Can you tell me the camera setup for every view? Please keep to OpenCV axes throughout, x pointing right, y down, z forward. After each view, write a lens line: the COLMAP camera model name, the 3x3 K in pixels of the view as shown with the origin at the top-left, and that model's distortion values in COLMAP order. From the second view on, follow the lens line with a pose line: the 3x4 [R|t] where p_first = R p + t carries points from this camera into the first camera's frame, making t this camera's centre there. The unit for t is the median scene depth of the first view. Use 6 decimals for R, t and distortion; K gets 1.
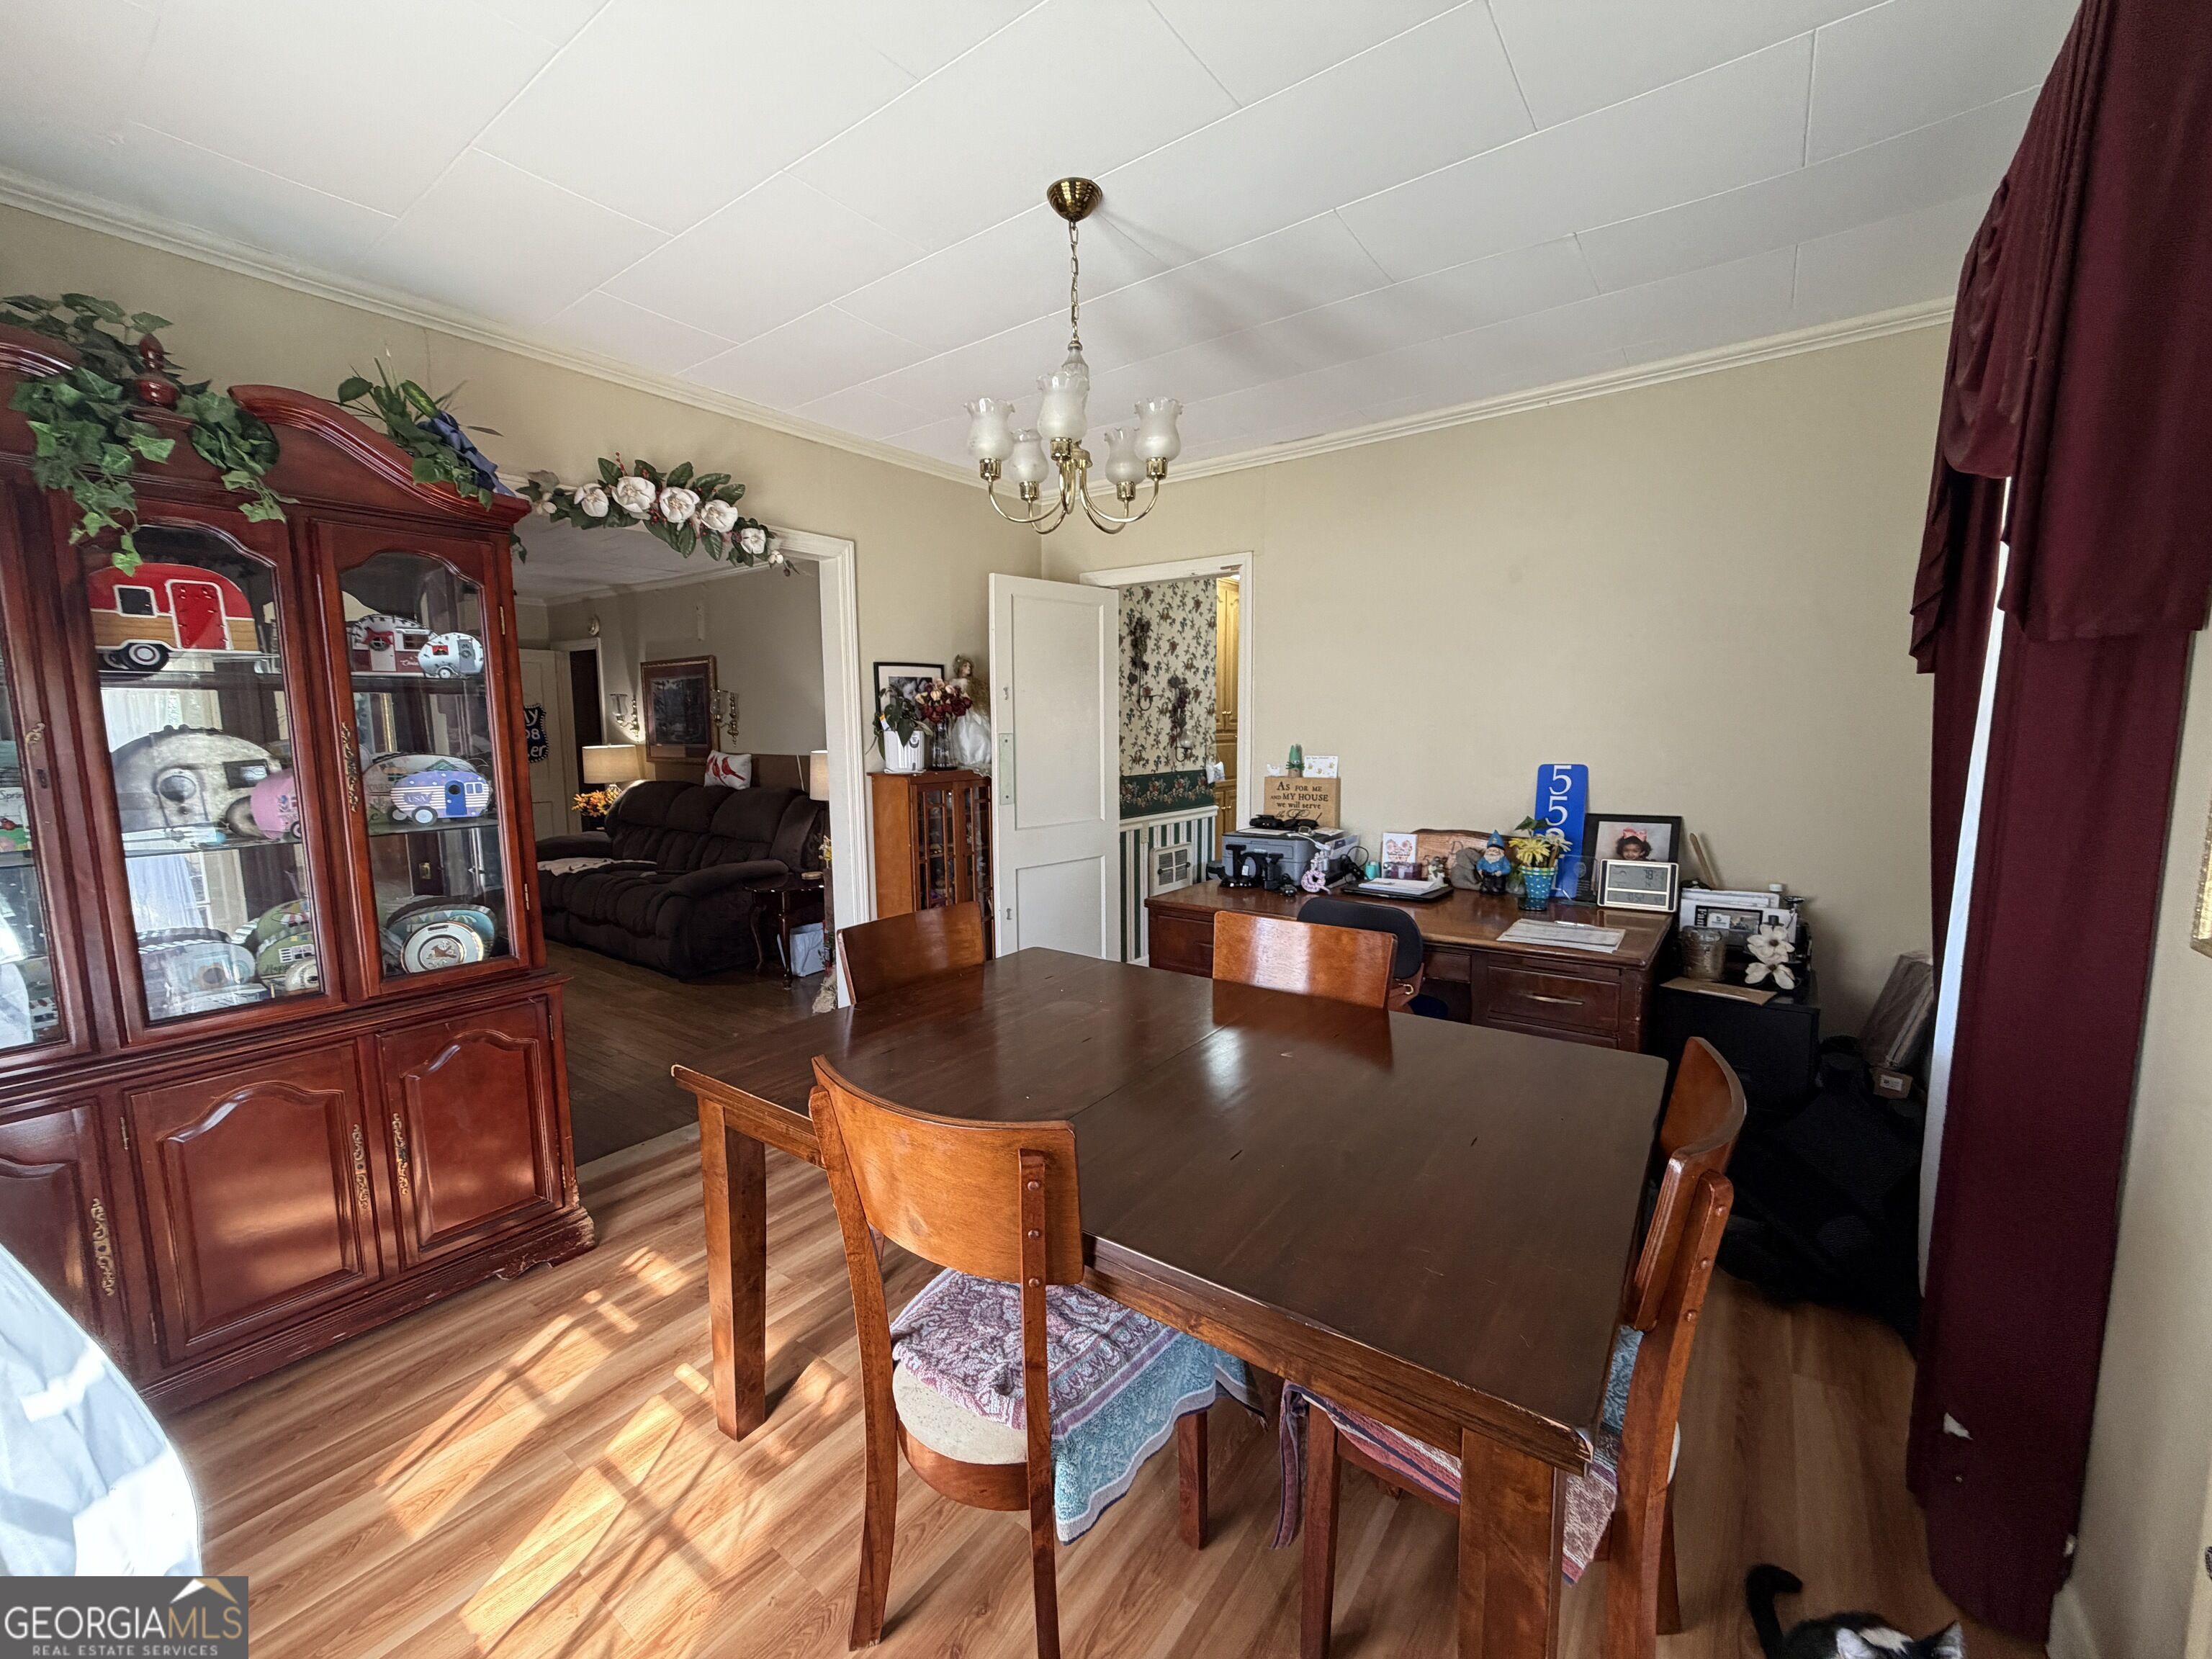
lens RADIAL K [[882.0, 0, 1097.9], [0, 882.0, 825.7], [0, 0, 1]] dist [0.000063, 0.000131]
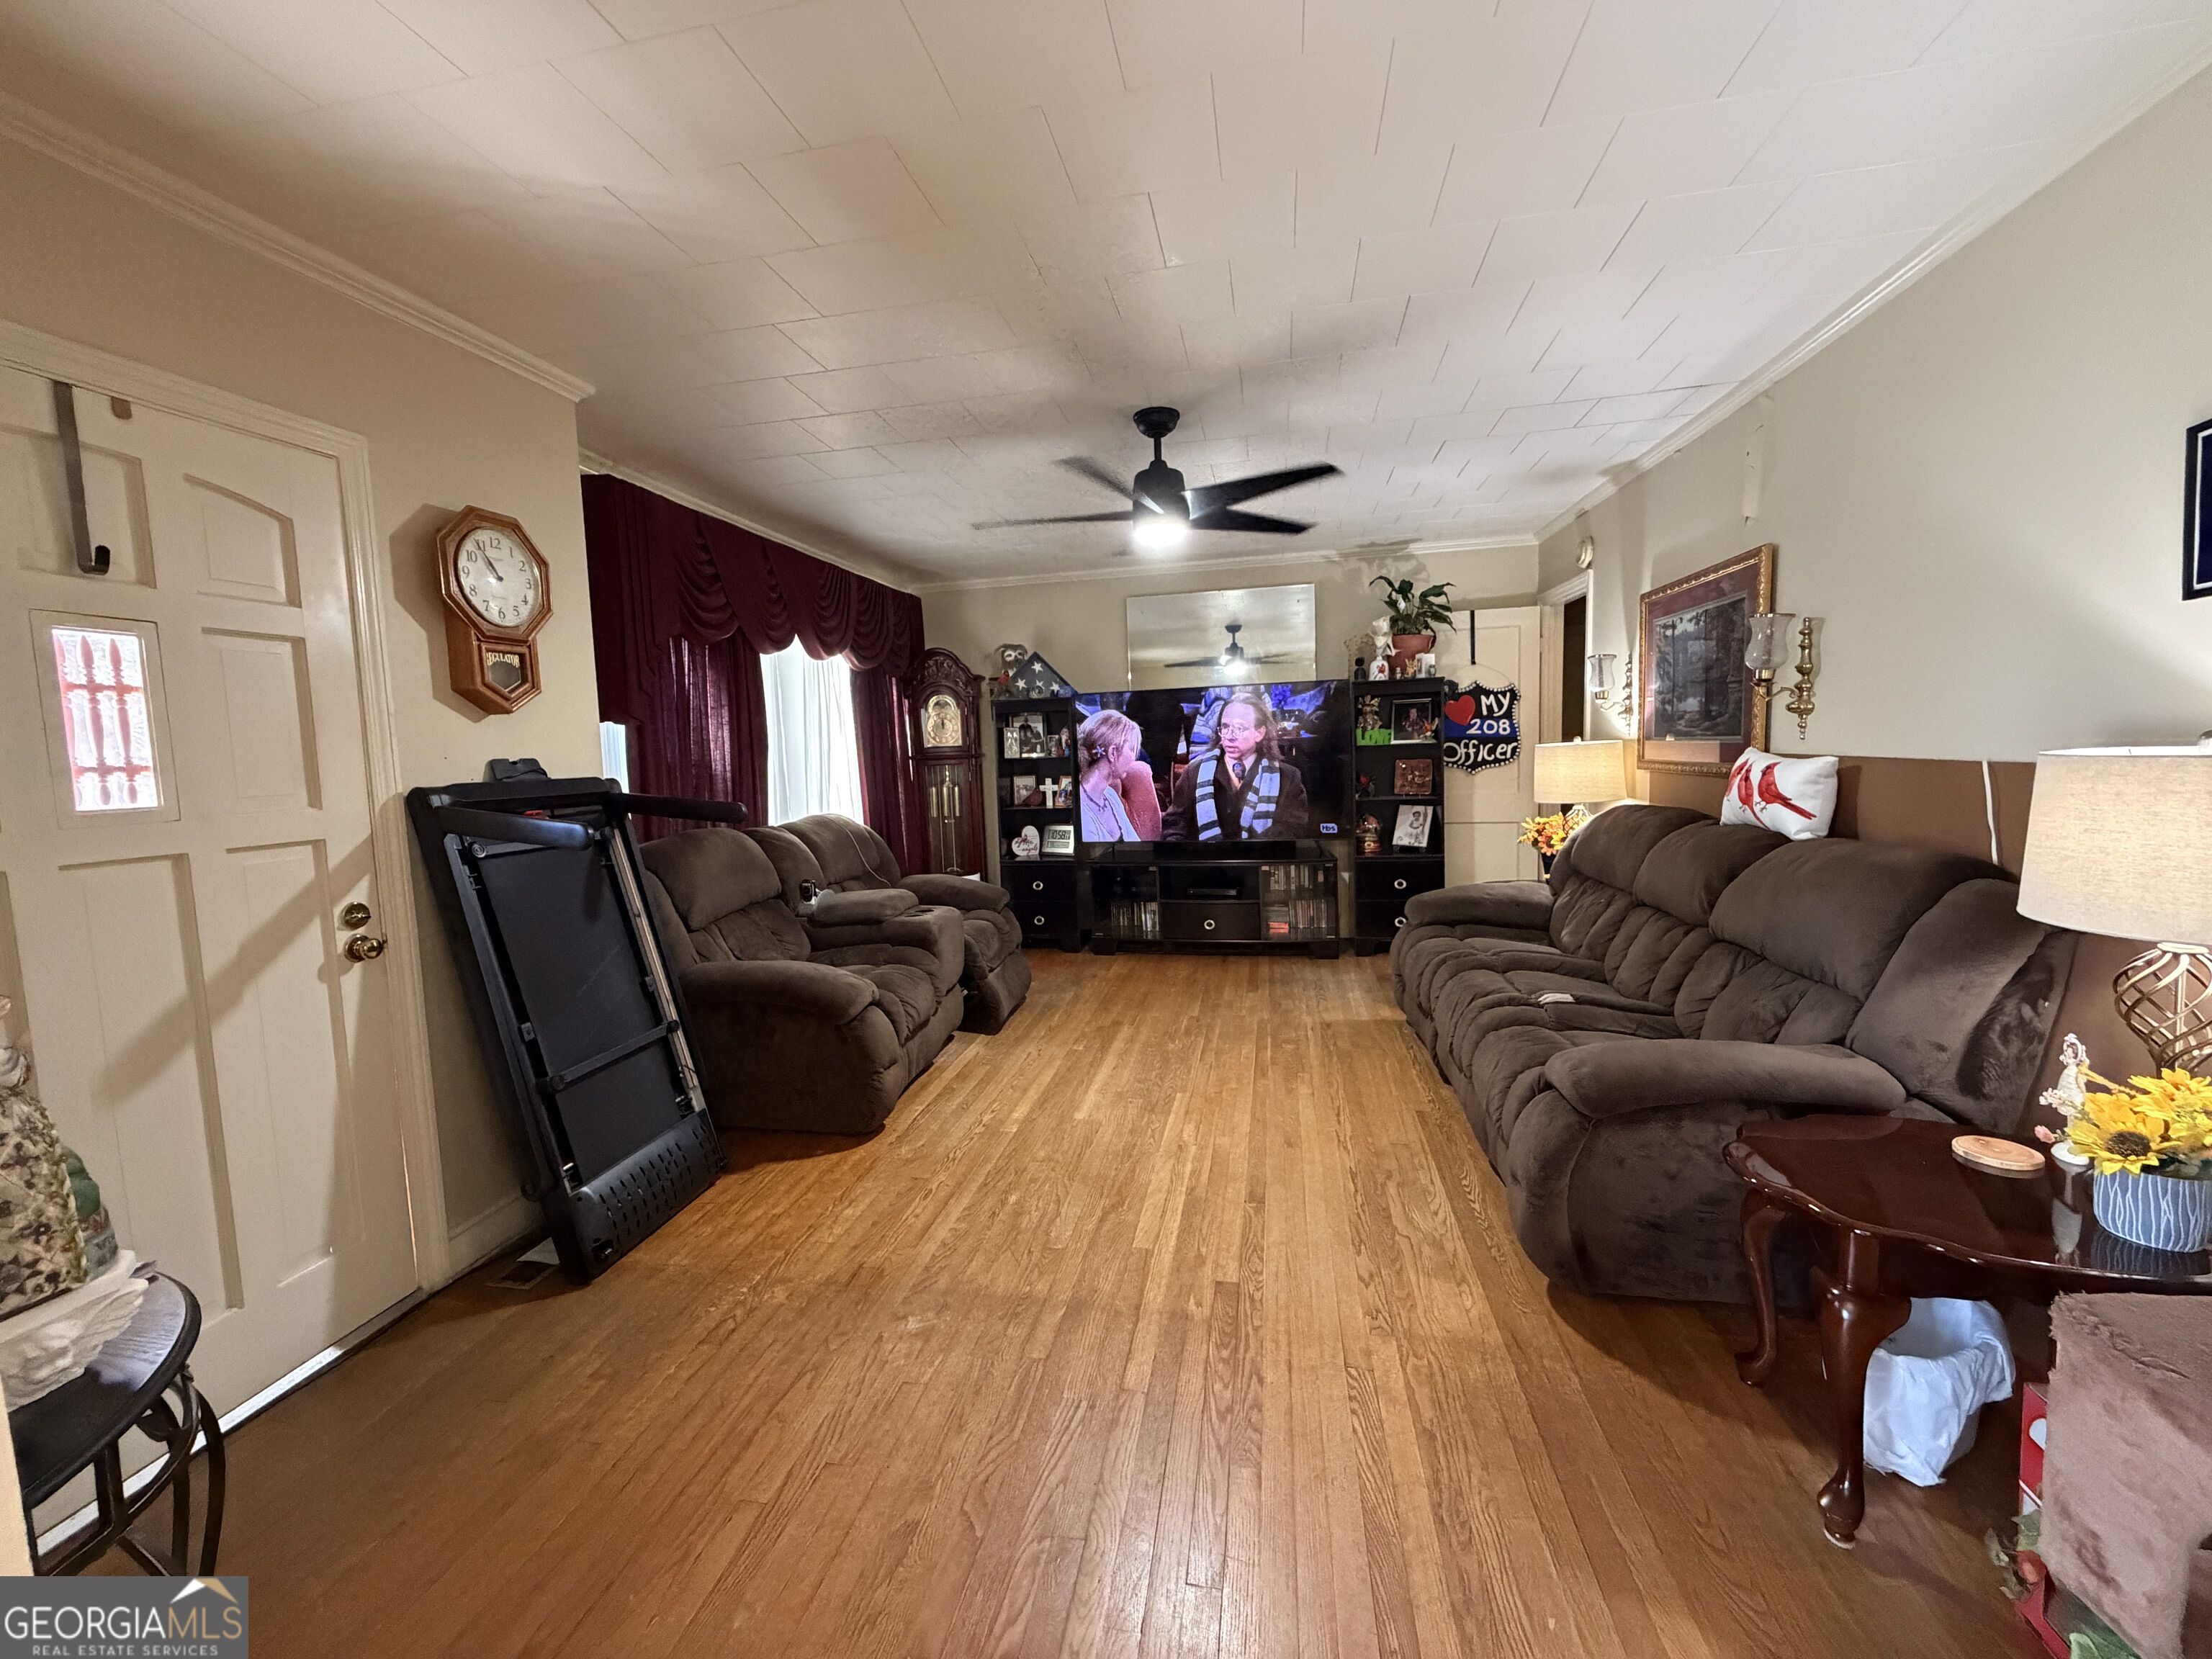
lens RADIAL K [[882.0, 0, 1097.9], [0, 882.0, 825.7], [0, 0, 1]] dist [0.000063, 0.000131]
pose [[0.430149, 0.072559, -0.899837, -0.162981], [-0.070801, 0.996406, 0.046501, -0.042393], [0.899977, 0.043707, 0.433741, 0.495328]]
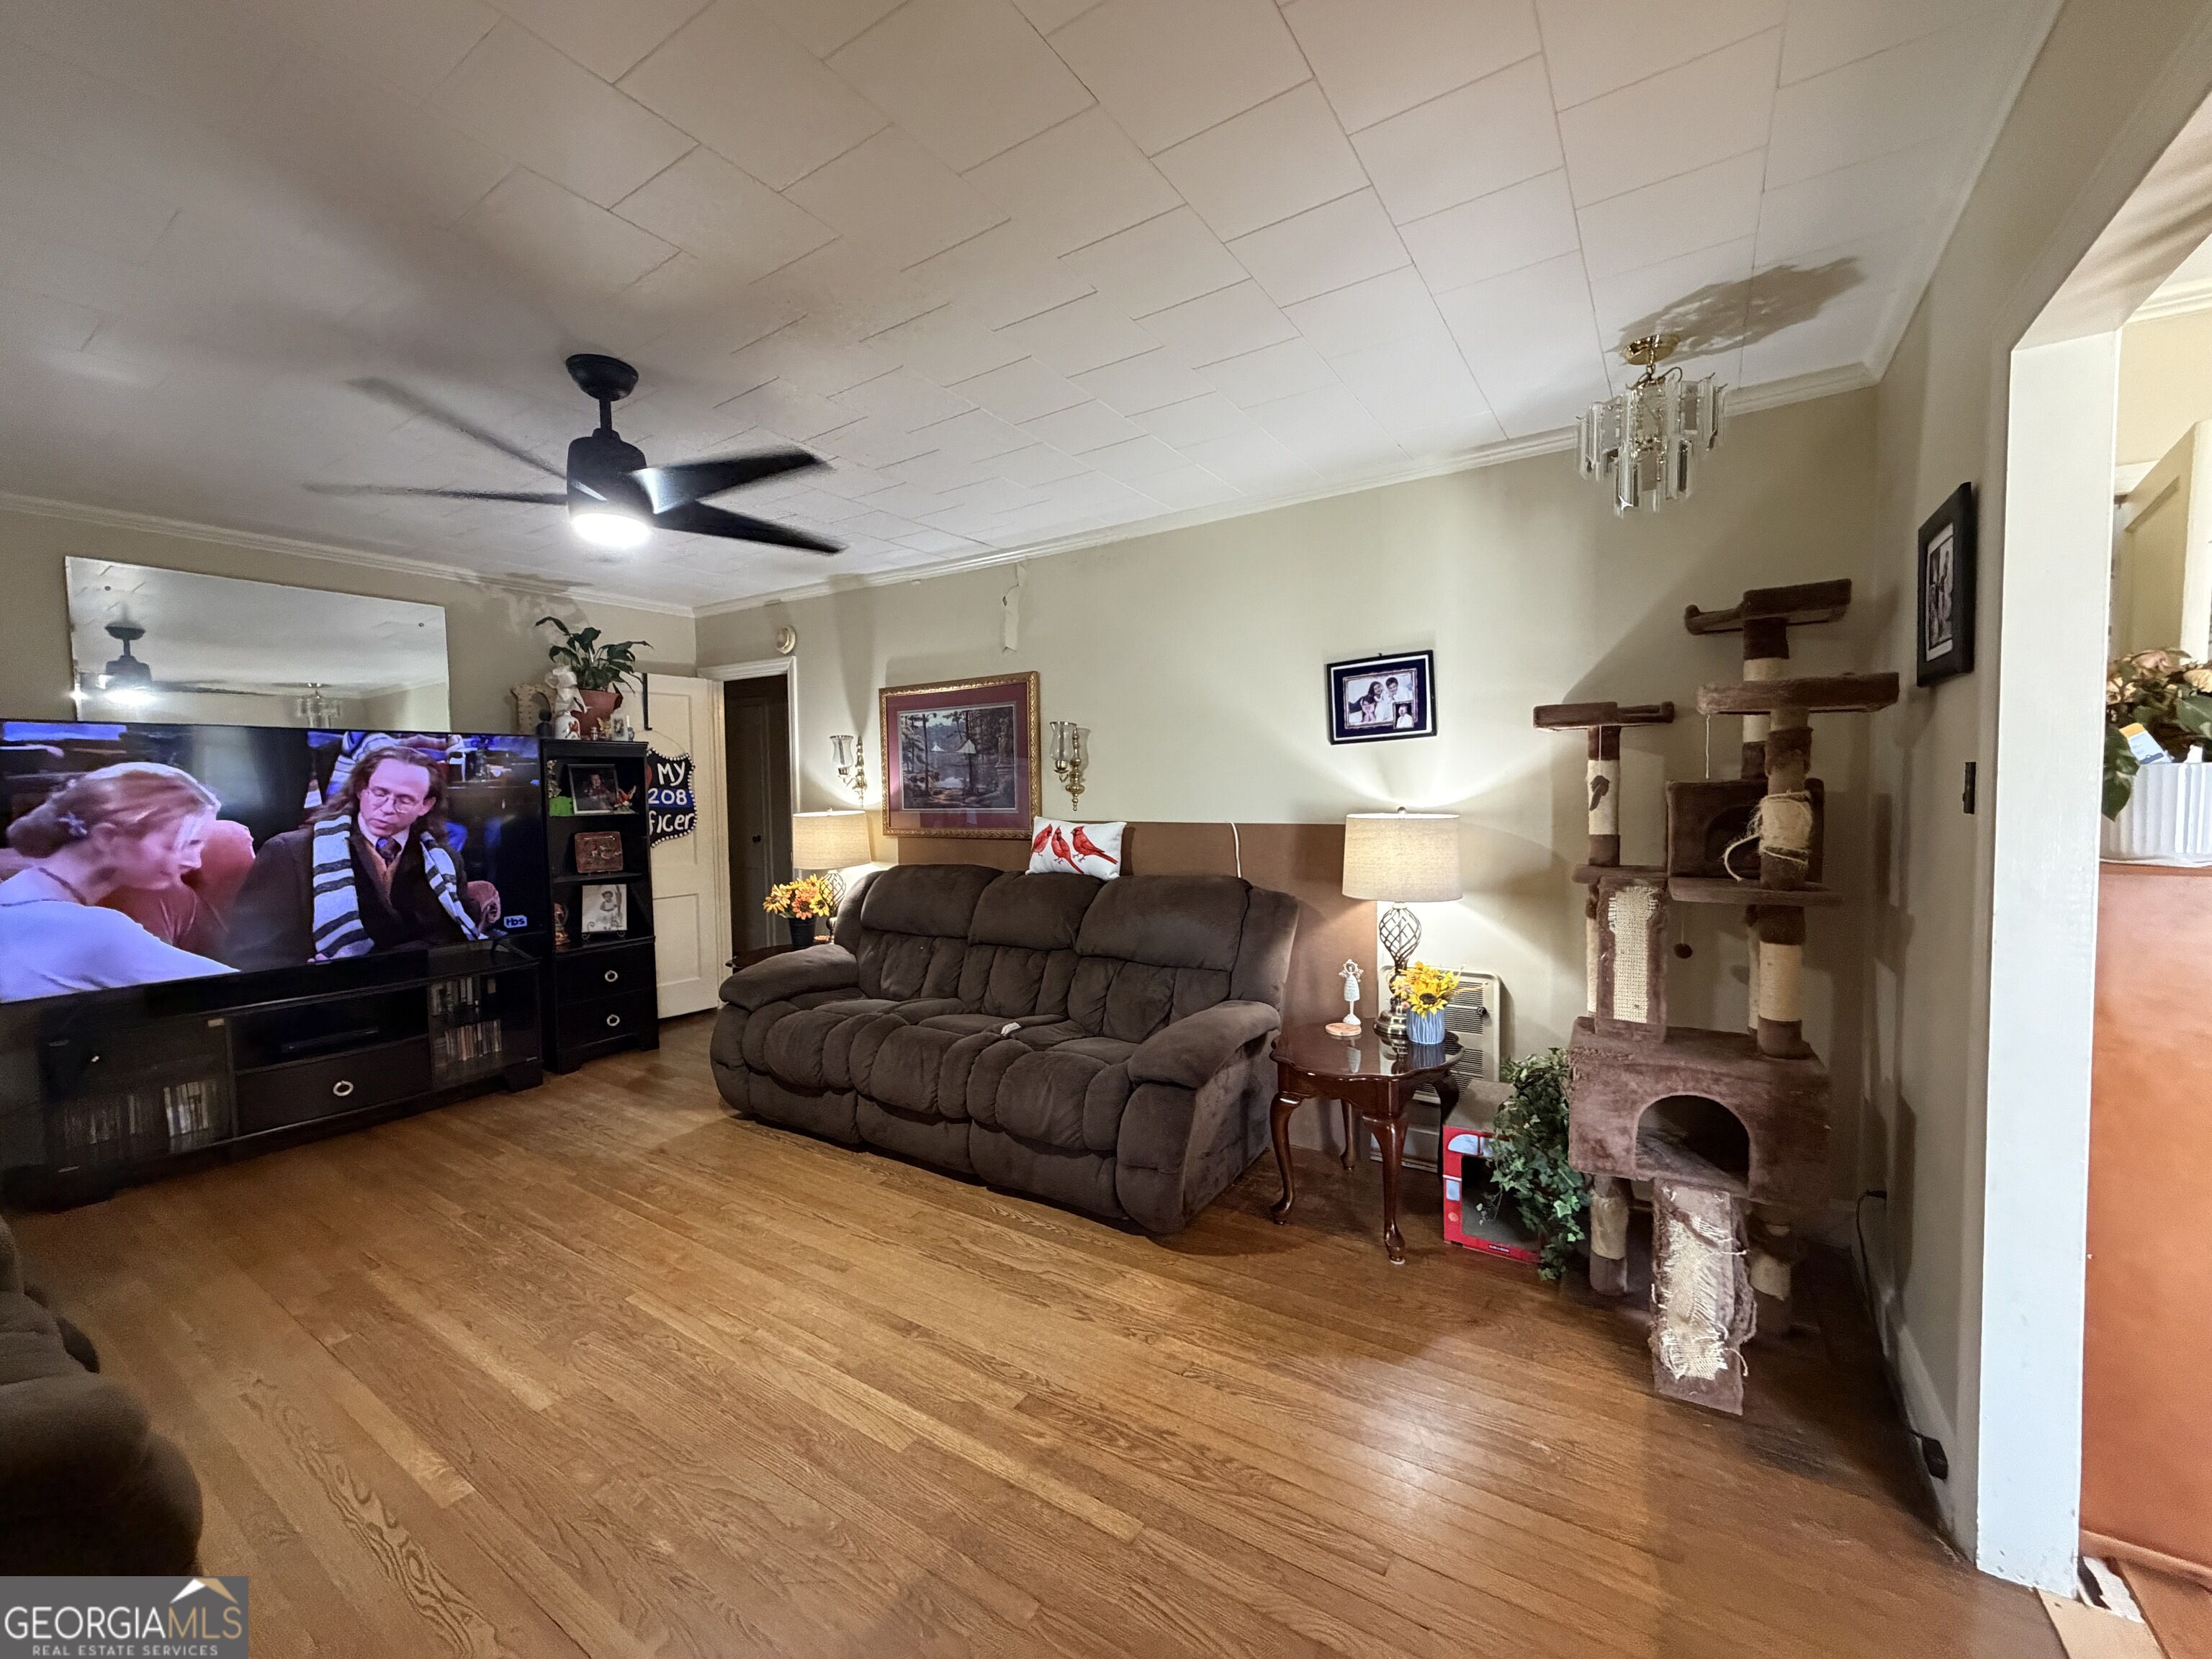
lens RADIAL K [[882.0, 0, 1097.9], [0, 882.0, 825.7], [0, 0, 1]] dist [0.000063, 0.000131]
pose [[0.998111, -0.012630, 0.060129, -0.439083], [0.016915, 0.997312, -0.071295, -0.033050], [-0.059067, 0.072177, 0.995641, 0.364170]]
